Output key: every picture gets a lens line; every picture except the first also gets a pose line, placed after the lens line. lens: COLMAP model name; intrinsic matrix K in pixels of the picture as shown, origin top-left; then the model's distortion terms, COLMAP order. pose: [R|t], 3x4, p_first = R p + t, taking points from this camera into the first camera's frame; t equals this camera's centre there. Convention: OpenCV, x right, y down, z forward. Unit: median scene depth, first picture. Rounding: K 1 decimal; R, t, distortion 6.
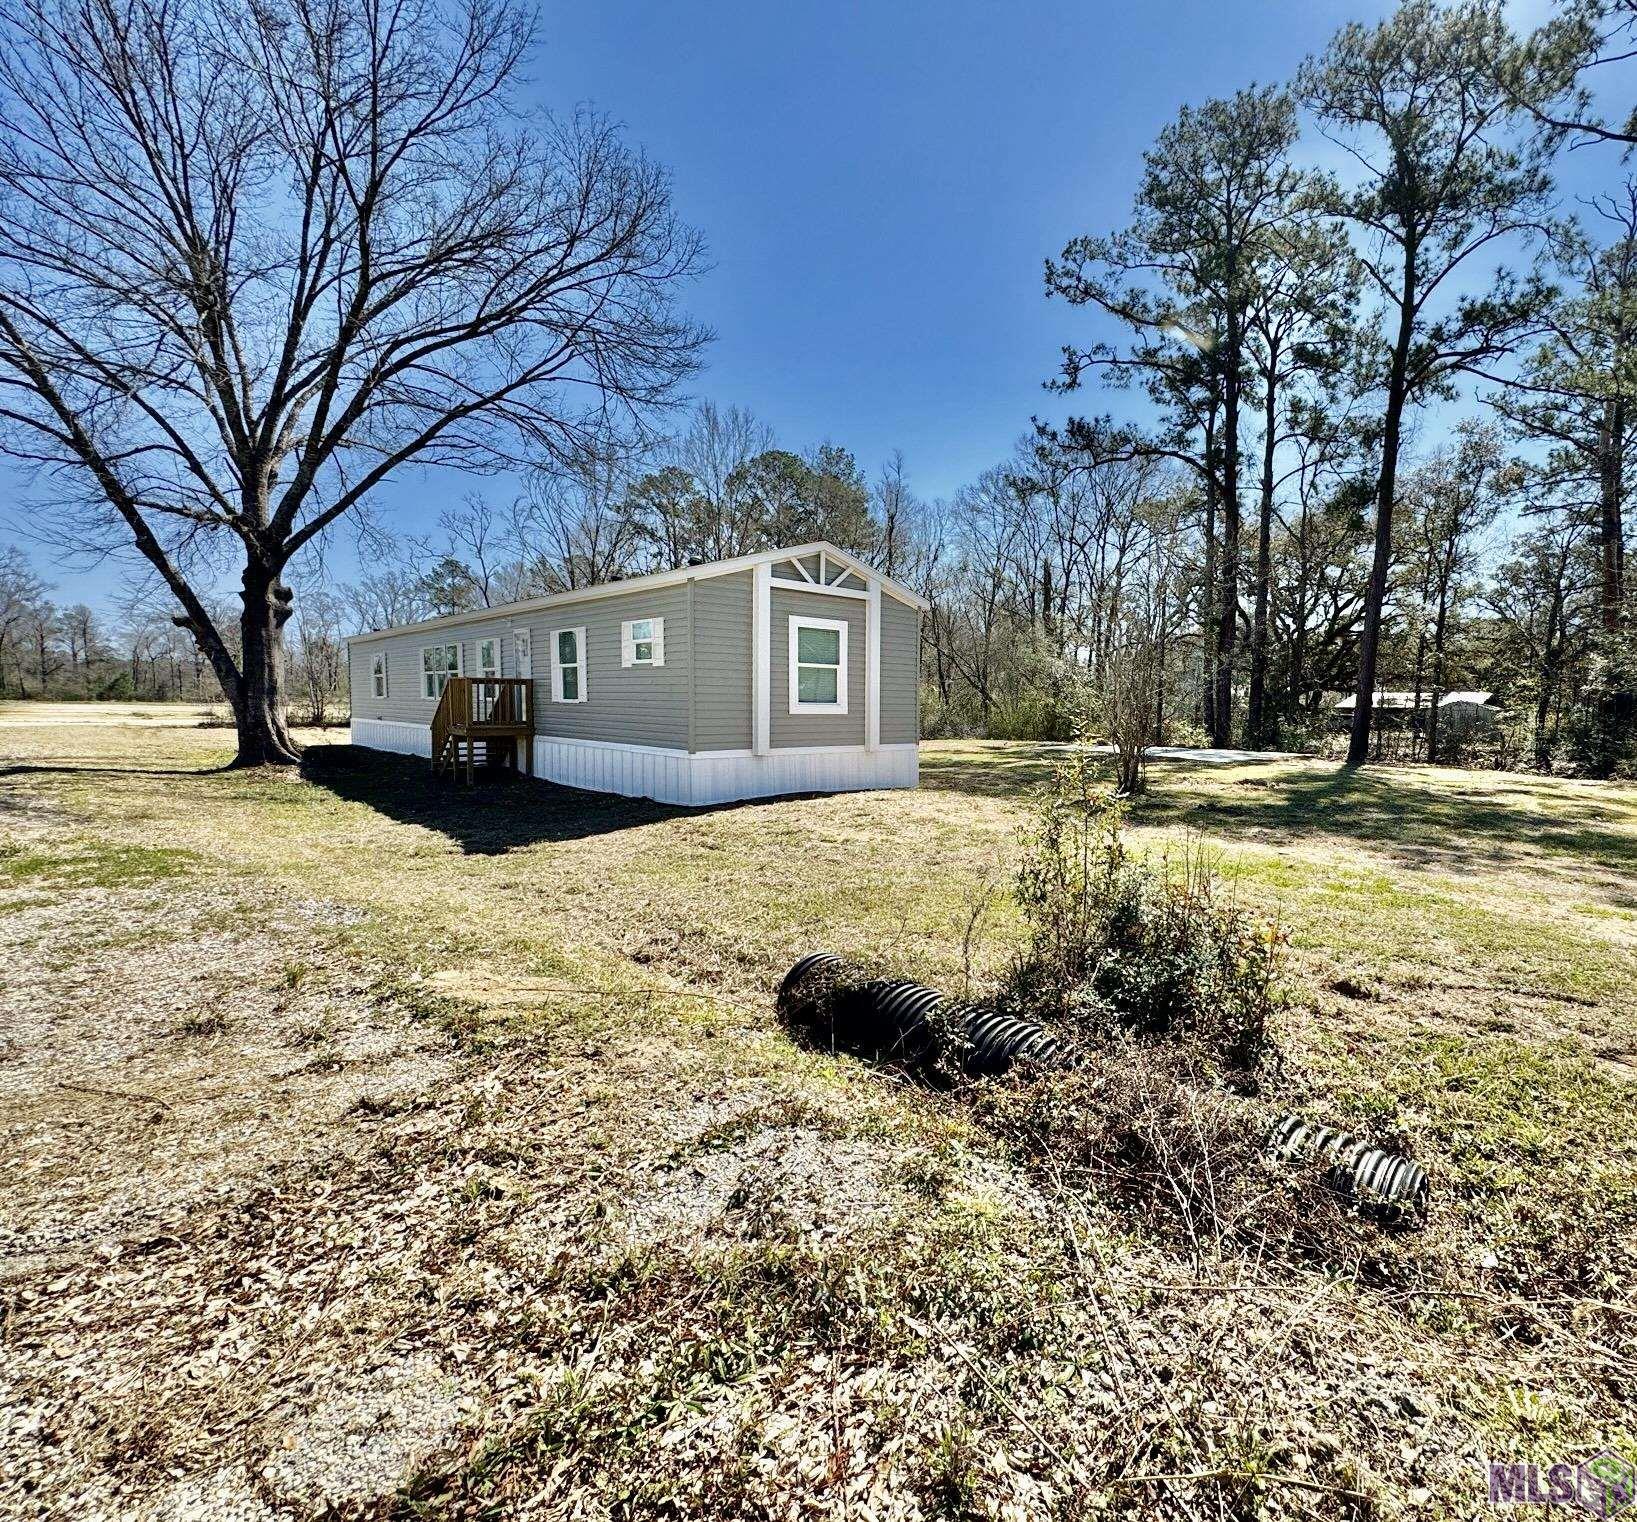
lens RADIAL K [[912.5, 0, 819.2], [0, 912.5, 759.5], [0, 0, 1]] dist [-0.000150, 0.000160]
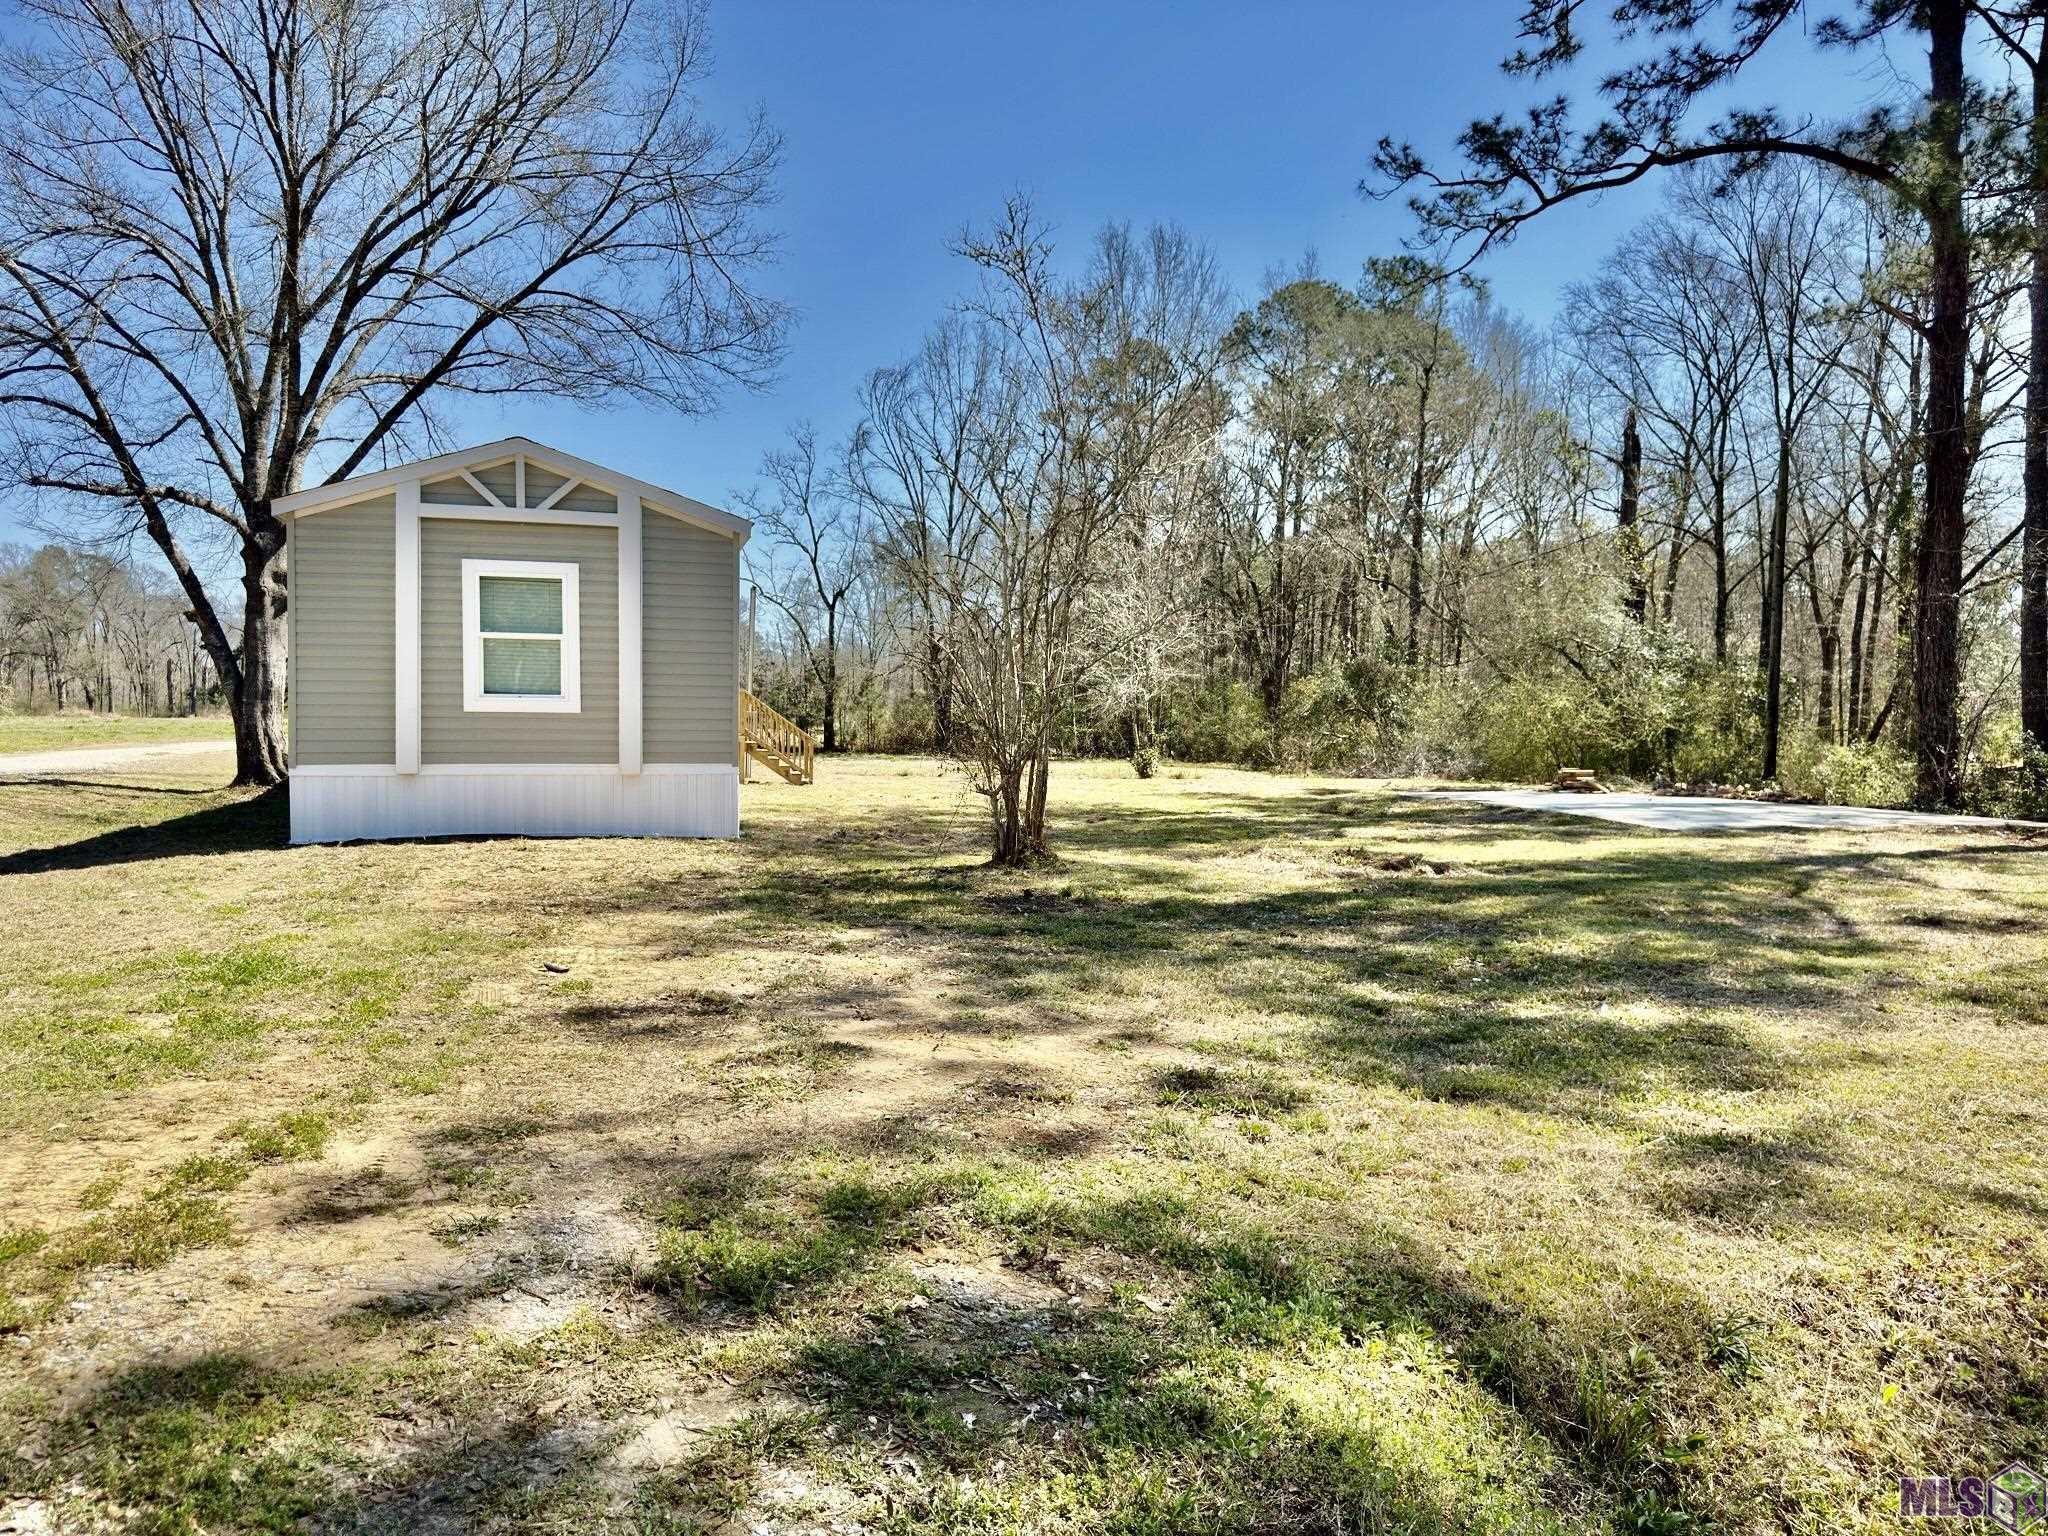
lens RADIAL K [[1460.9, 0, 1023.8], [0, 1460.9, 773.9], [0, 0, 1]] dist [0.021184, -0.015400]
pose [[0.826068, 0.013668, -0.563405, 0.802156], [-0.032536, 0.999195, -0.023465, 0.004740], [0.562630, 0.037715, 0.825848, 0.338624]]
